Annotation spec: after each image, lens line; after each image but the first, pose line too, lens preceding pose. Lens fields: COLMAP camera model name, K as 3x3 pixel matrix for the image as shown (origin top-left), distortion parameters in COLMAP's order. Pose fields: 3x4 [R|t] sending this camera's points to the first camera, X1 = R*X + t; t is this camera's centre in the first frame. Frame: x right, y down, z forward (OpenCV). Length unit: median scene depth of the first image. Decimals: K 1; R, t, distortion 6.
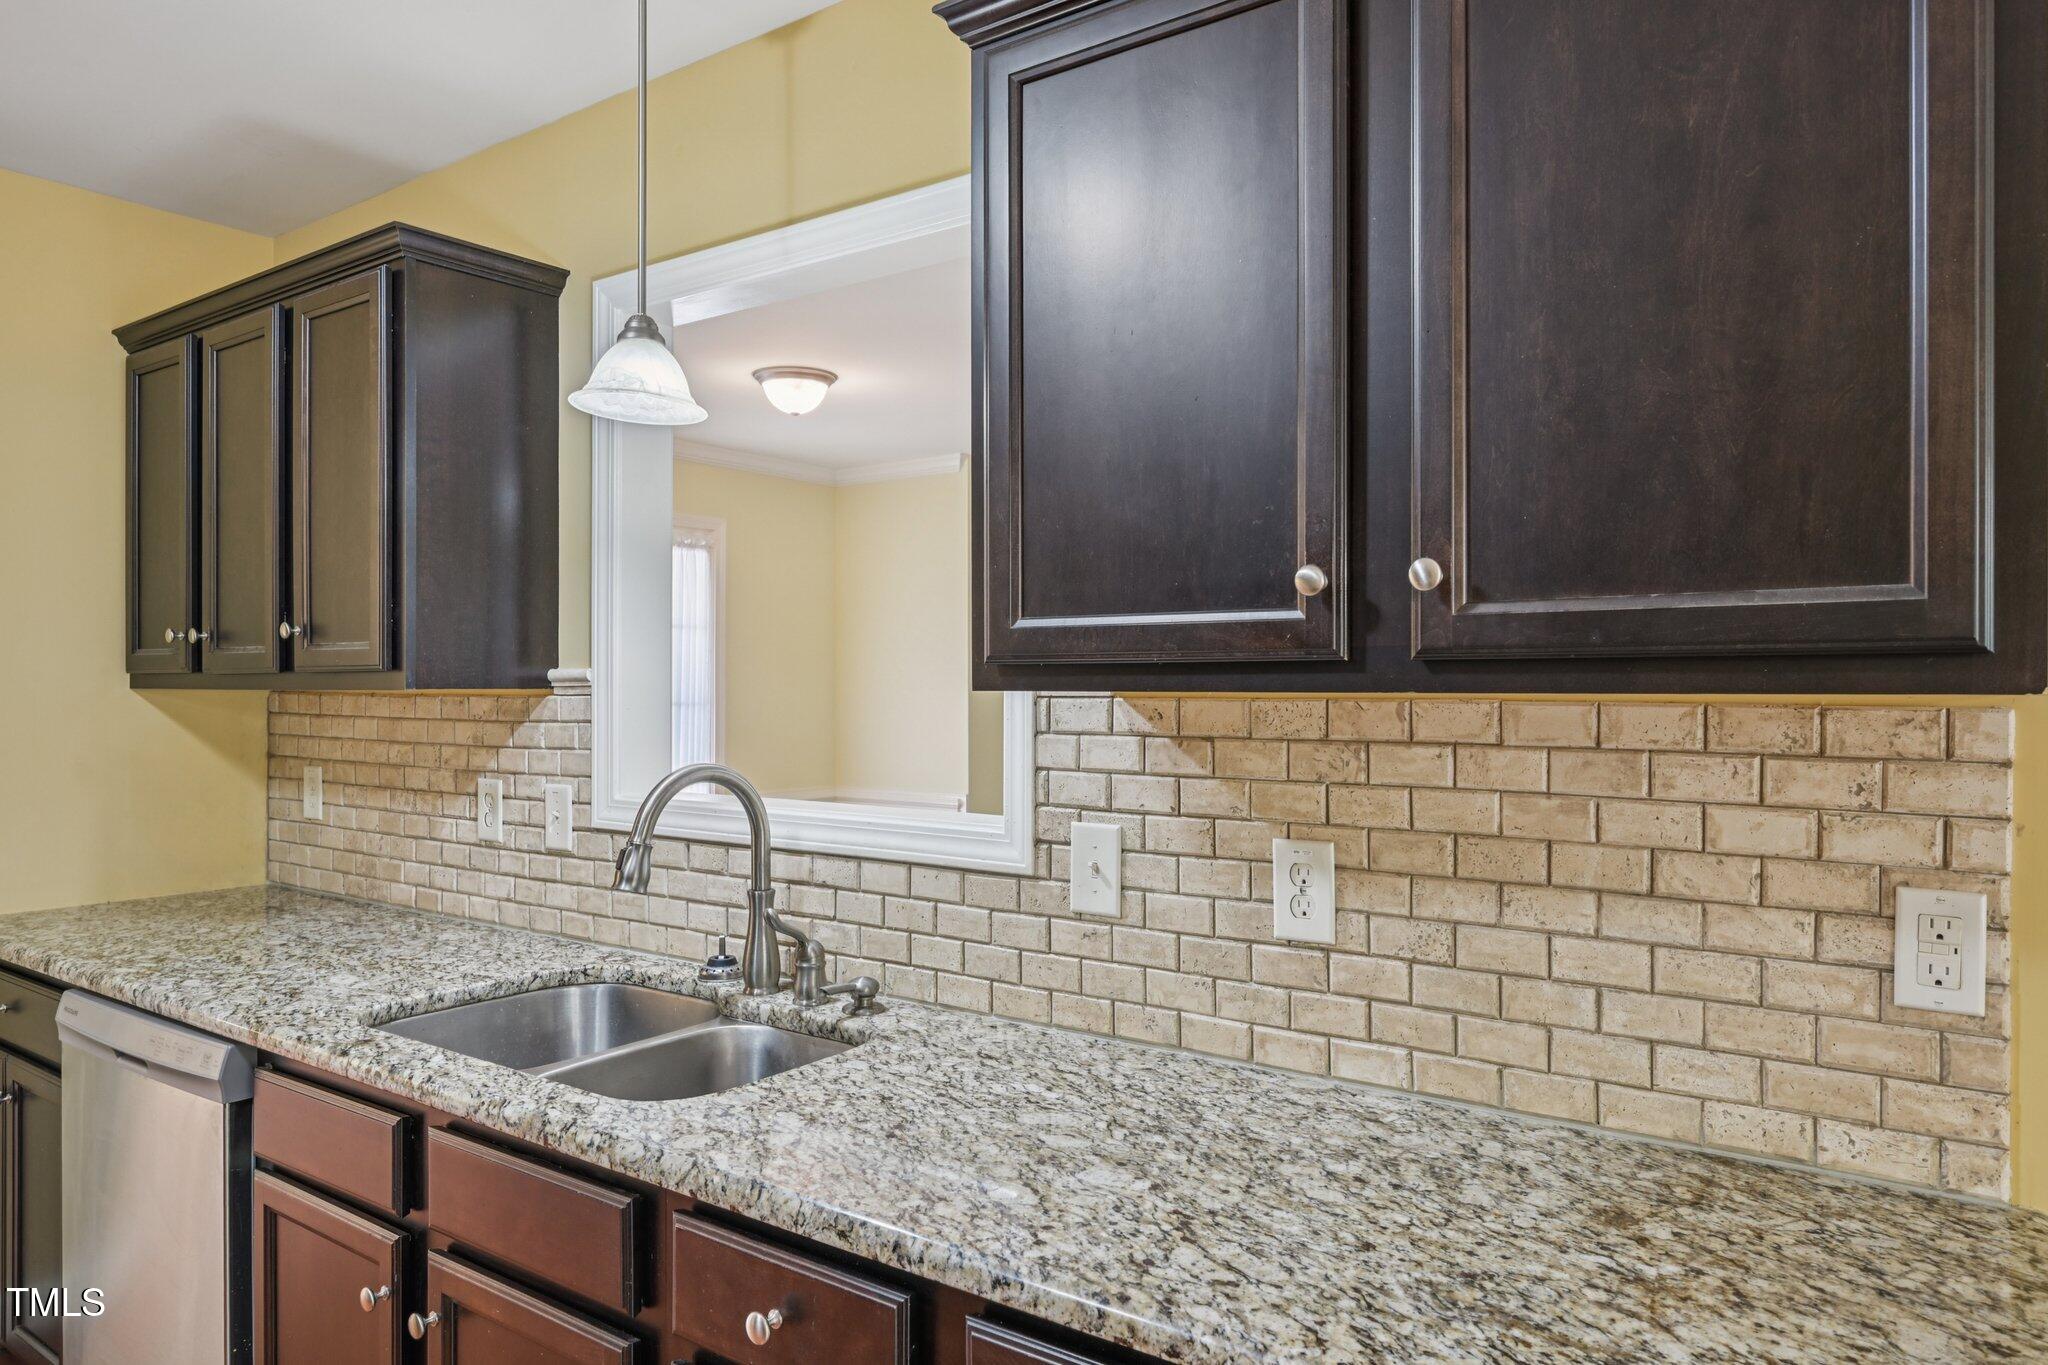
lens RADIAL K [[1311.5, 0, 1023.3], [0, 1311.5, 690.3], [0, 0, 1]] dist [-0.003841, -0.000616]
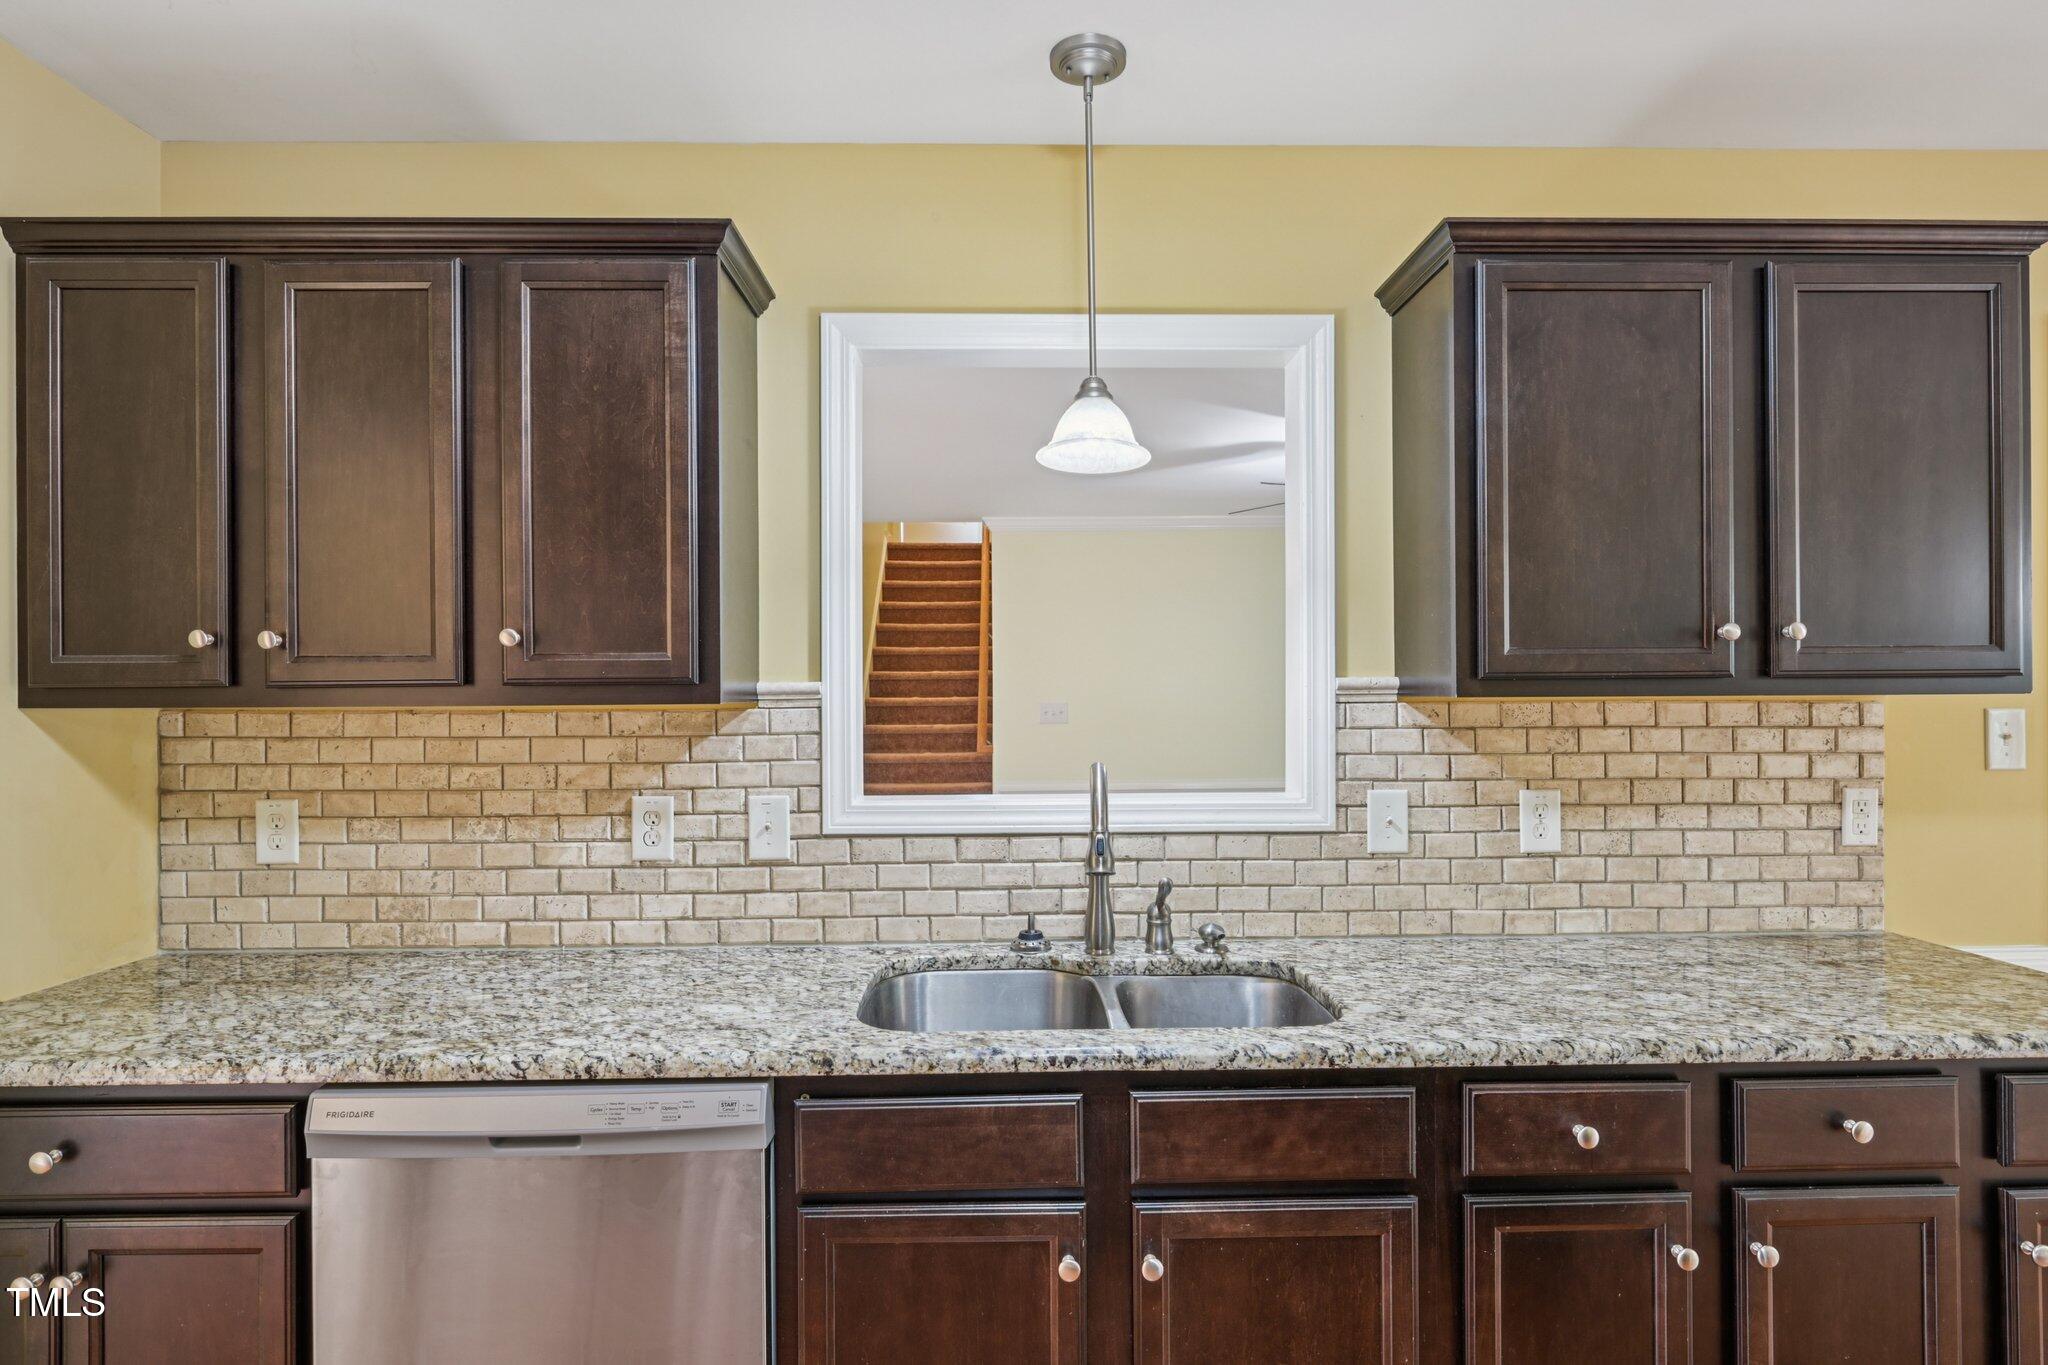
lens RADIAL K [[1083.0, 0, 1020.4], [0, 1083.0, 698.9], [0, 0, 1]] dist [-0.003210, 0.000169]
pose [[0.798964, -0.006331, 0.601346, -1.116255], [0.009363, 0.999954, -0.001912, 0.000012], [-0.601306, 0.007158, 0.798987, 0.331789]]
